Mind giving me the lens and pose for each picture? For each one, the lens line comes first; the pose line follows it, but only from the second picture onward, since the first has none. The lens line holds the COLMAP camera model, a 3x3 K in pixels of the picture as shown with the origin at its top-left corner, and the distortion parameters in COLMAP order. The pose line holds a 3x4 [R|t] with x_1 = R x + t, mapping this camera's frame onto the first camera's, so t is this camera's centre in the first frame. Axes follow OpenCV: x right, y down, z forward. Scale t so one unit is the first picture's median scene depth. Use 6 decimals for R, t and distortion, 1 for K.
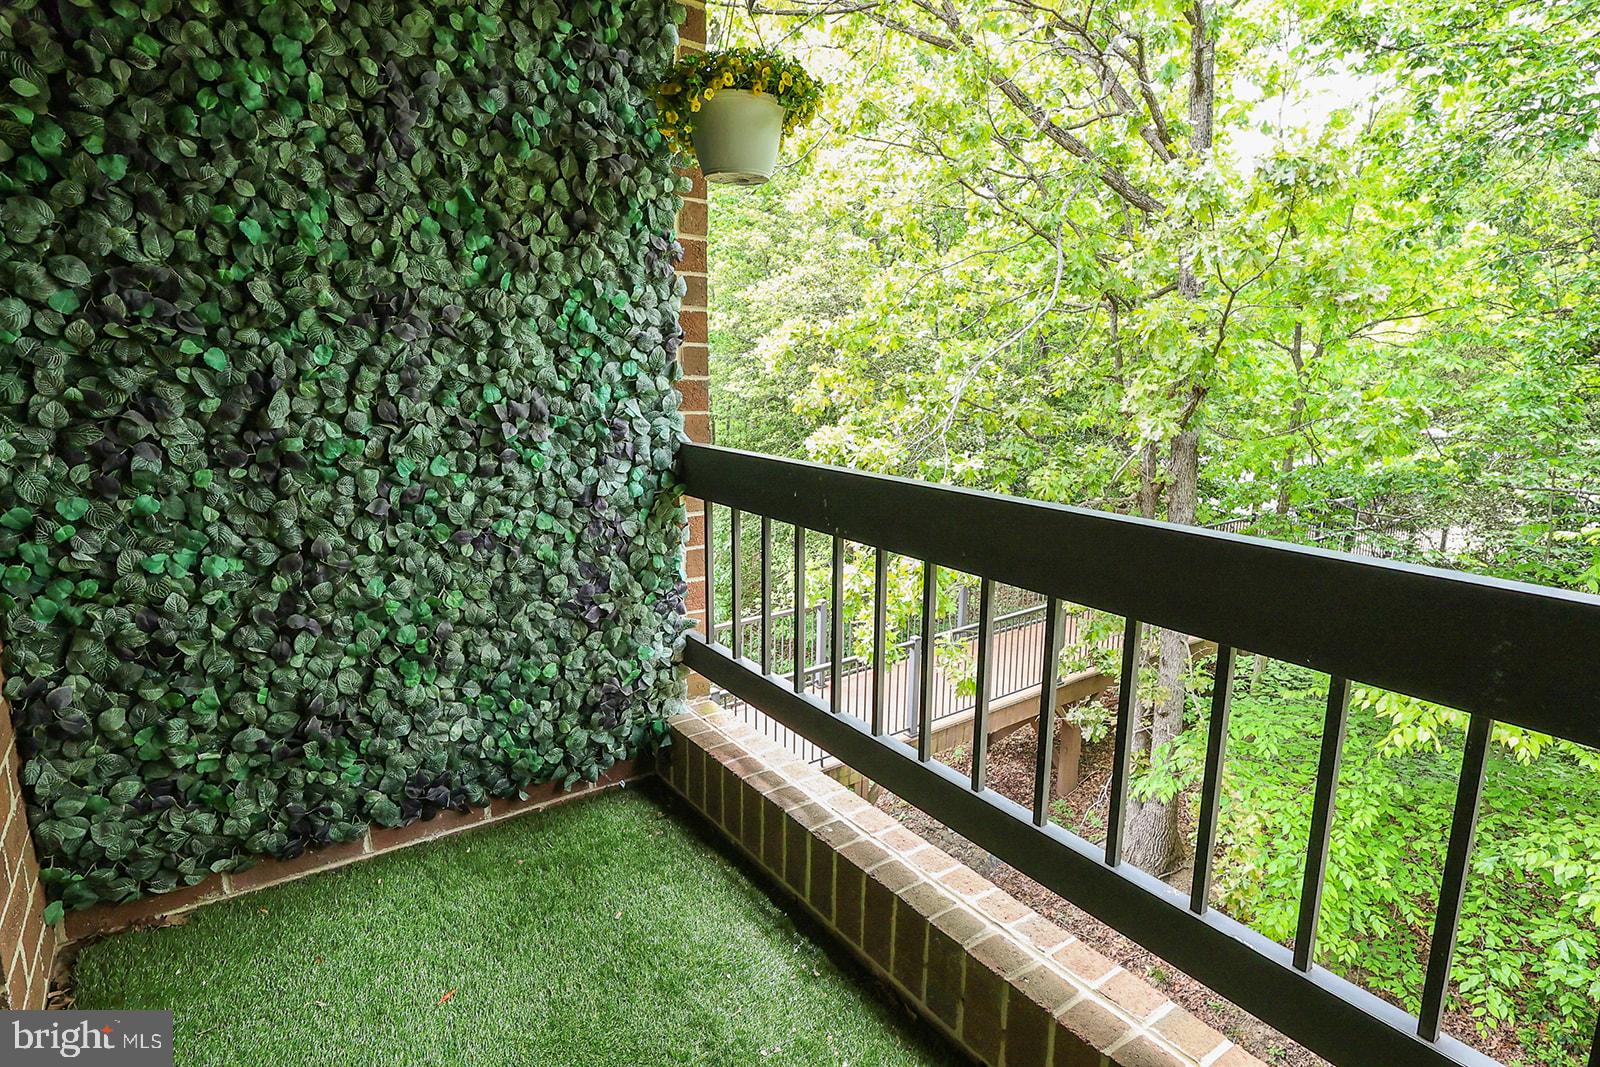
lens RADIAL K [[839.1, 0, 785.0], [0, 839.1, 529.2], [0, 0, 1]] dist [-0.003993, 0.000826]
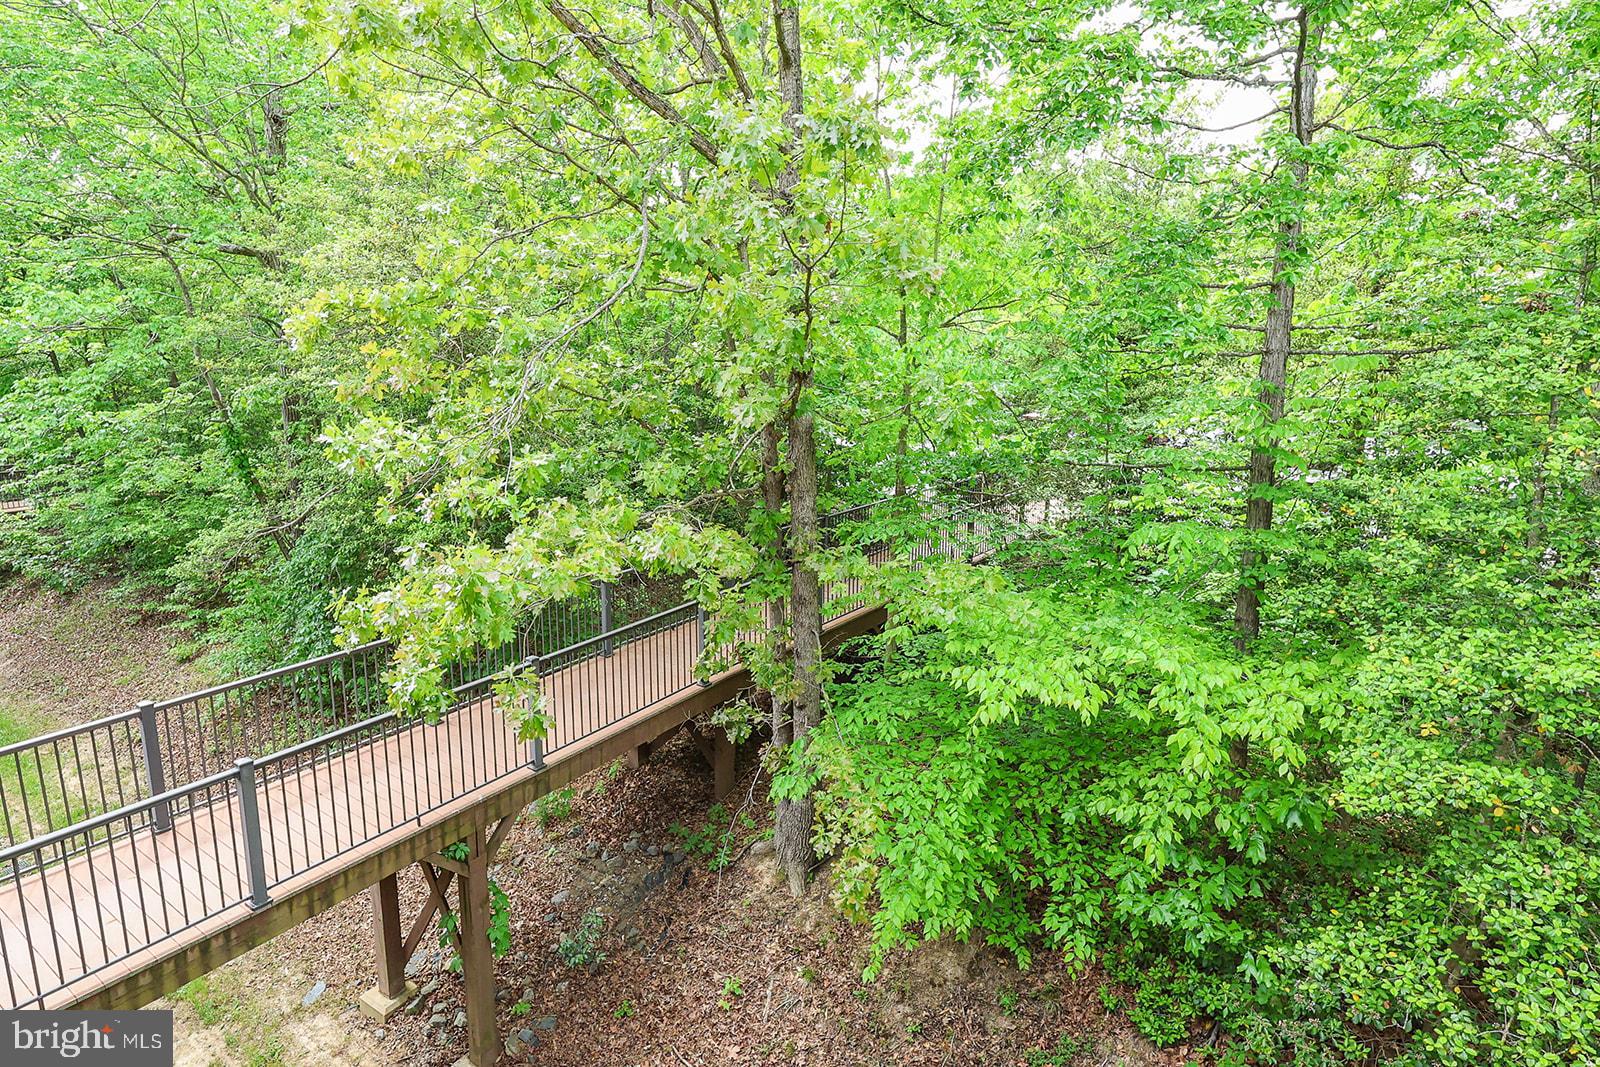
lens RADIAL K [[839.1, 0, 785.0], [0, 839.1, 529.2], [0, 0, 1]] dist [-0.003993, 0.000826]
pose [[0.939132, -0.061093, 0.338082, 0.142666], [0.058545, 0.998127, 0.017739, -0.006942], [-0.338532, 0.003134, 0.940950, 0.101642]]
